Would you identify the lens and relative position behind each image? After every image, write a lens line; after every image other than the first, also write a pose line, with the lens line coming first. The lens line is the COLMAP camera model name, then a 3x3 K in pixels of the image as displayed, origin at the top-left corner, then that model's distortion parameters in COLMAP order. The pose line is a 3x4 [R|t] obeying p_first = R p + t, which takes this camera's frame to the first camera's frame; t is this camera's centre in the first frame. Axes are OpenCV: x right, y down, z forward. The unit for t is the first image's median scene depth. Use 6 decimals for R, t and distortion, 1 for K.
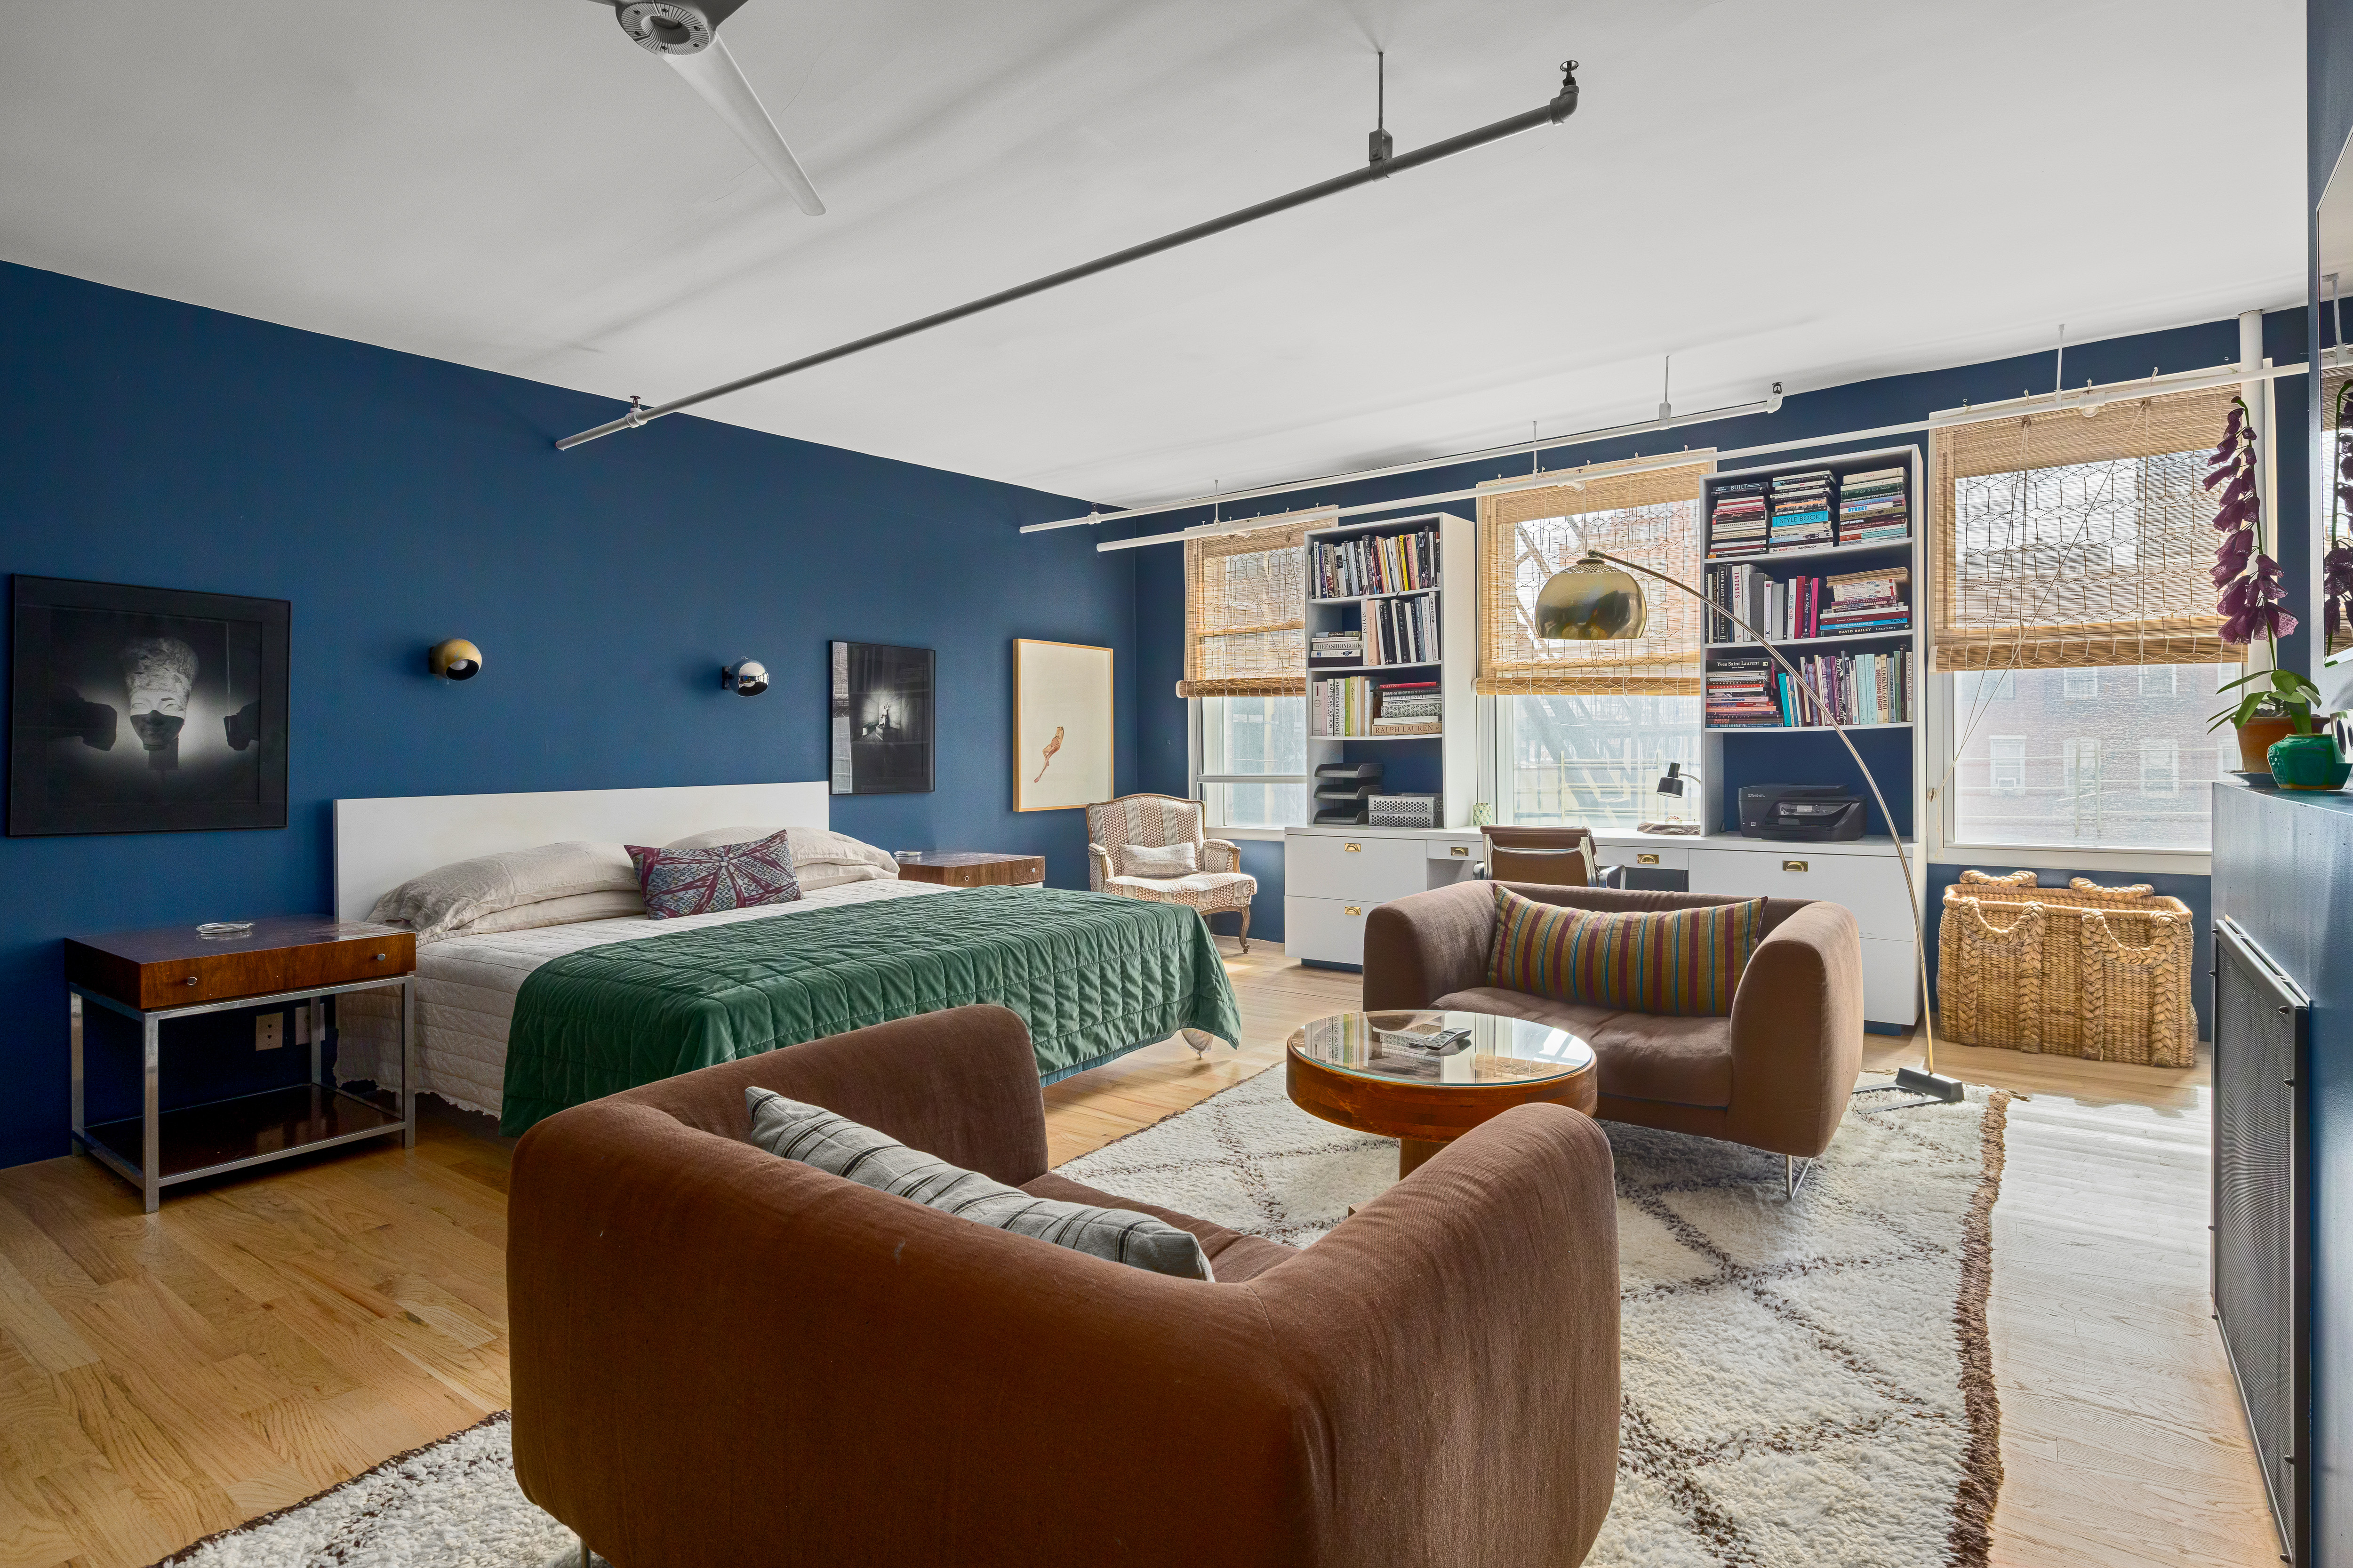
lens RADIAL K [[1162.0, 0, 1189.9], [0, 1162.0, 764.1], [0, 0, 1]] dist [-0.003922, 0.000569]
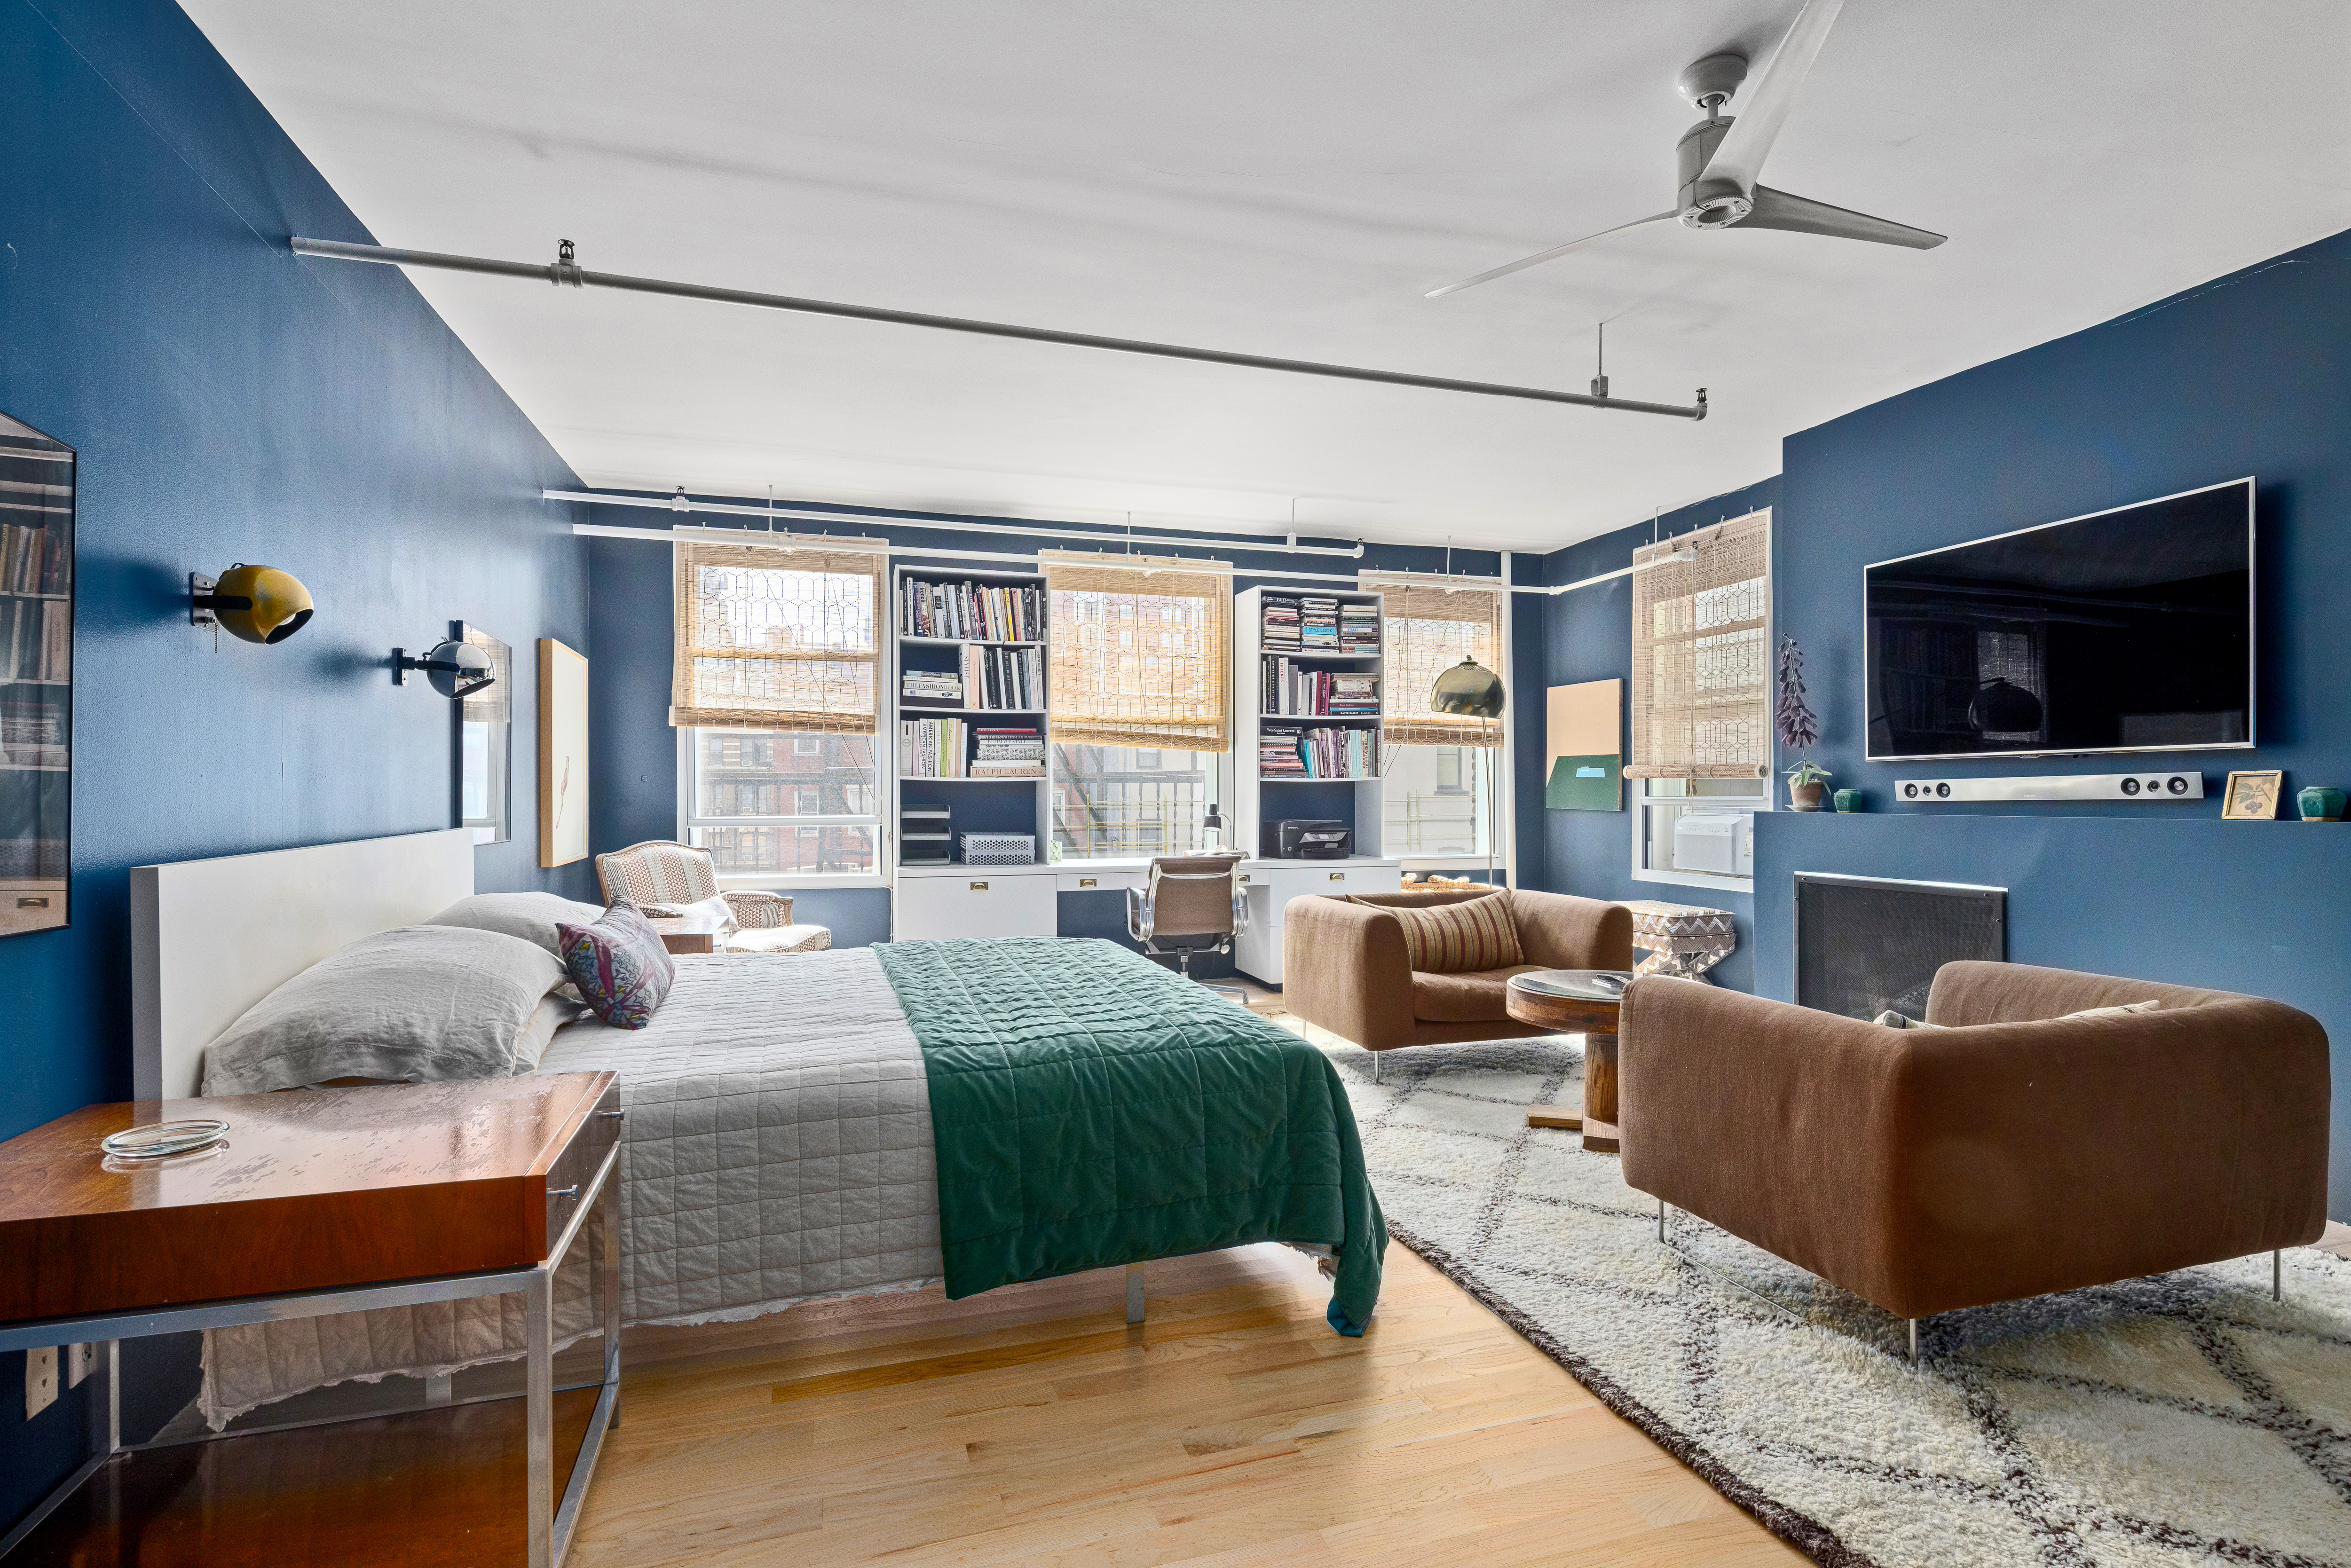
lens RADIAL K [[1161.0, 0, 1192.7], [0, 1161.0, 795.6], [0, 0, 1]] dist [-0.003922, 0.000569]
pose [[0.583867, 0.001846, 0.811847, -0.582450], [-0.001422, 0.999998, -0.001251, -0.007098], [-0.811848, -0.000424, 0.583868, 0.249966]]
